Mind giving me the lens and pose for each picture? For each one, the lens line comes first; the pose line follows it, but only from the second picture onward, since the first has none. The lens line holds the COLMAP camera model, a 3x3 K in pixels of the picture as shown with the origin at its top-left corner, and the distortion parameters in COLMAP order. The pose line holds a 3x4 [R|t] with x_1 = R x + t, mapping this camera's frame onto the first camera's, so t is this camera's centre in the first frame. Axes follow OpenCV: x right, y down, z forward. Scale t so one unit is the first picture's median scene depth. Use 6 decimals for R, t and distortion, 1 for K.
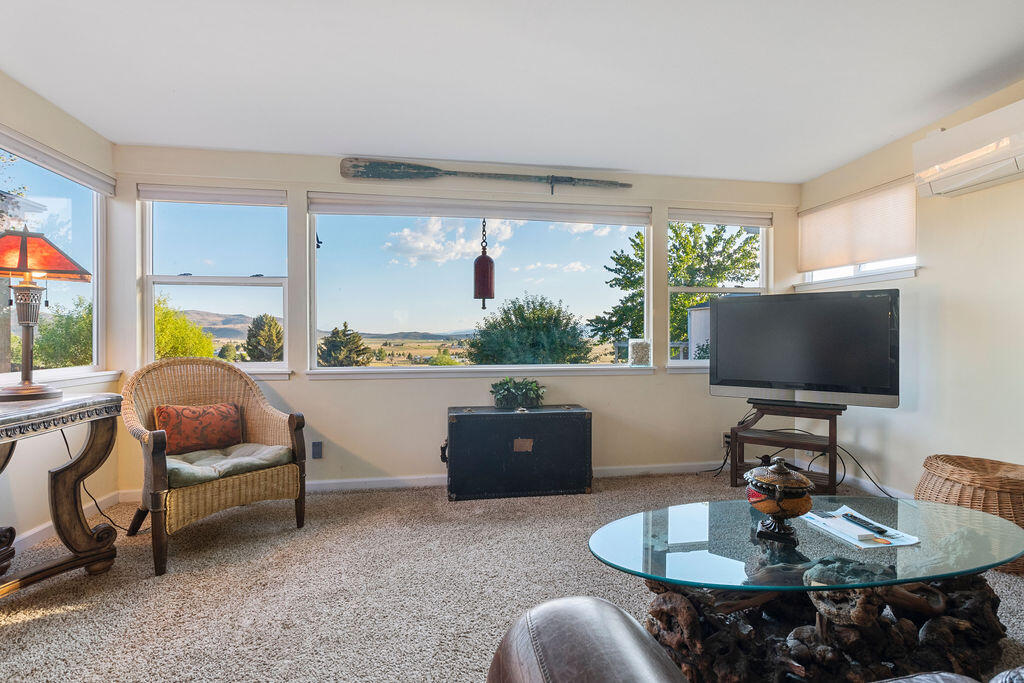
lens RADIAL K [[450.3, 0, 512.0], [0, 450.3, 341.5], [0, 0, 1]] dist [0.001819, -0.000381]
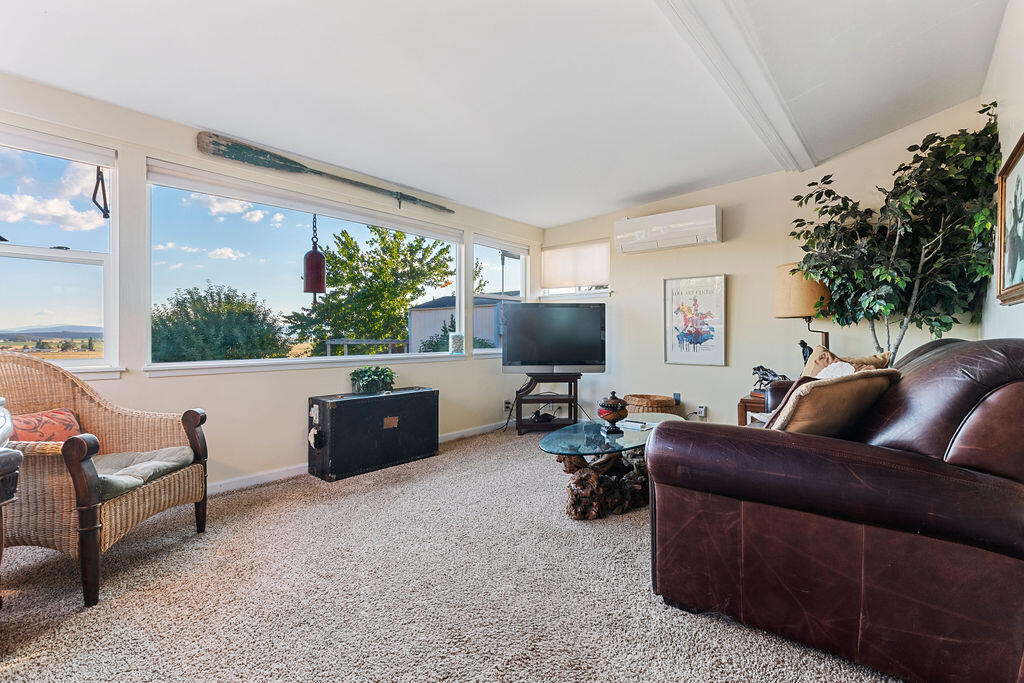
lens RADIAL K [[450.3, 0, 512.0], [0, 450.3, 341.5], [0, 0, 1]] dist [0.001819, -0.000381]
pose [[0.773140, -0.007988, 0.634185, -0.404591], [0.006193, 0.999968, 0.005046, 0.014572], [-0.634205, 0.000026, 0.773165, -0.086476]]
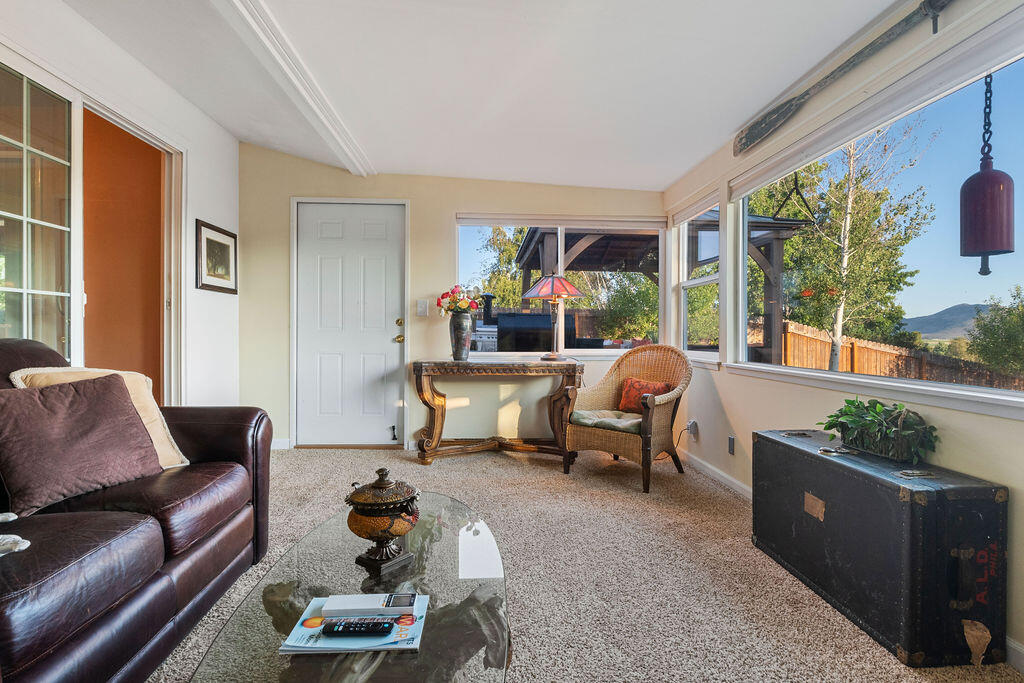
lens RADIAL K [[529.0, 0, 512.0], [0, 529.0, 341.5], [0, 0, 1]] dist [-0.000009, -0.000070]
pose [[-0.100534, 0.022161, -0.994687, 0.666530], [-0.006687, 0.999714, 0.022949, -0.006116], [0.994911, 0.008959, -0.100357, 0.569954]]
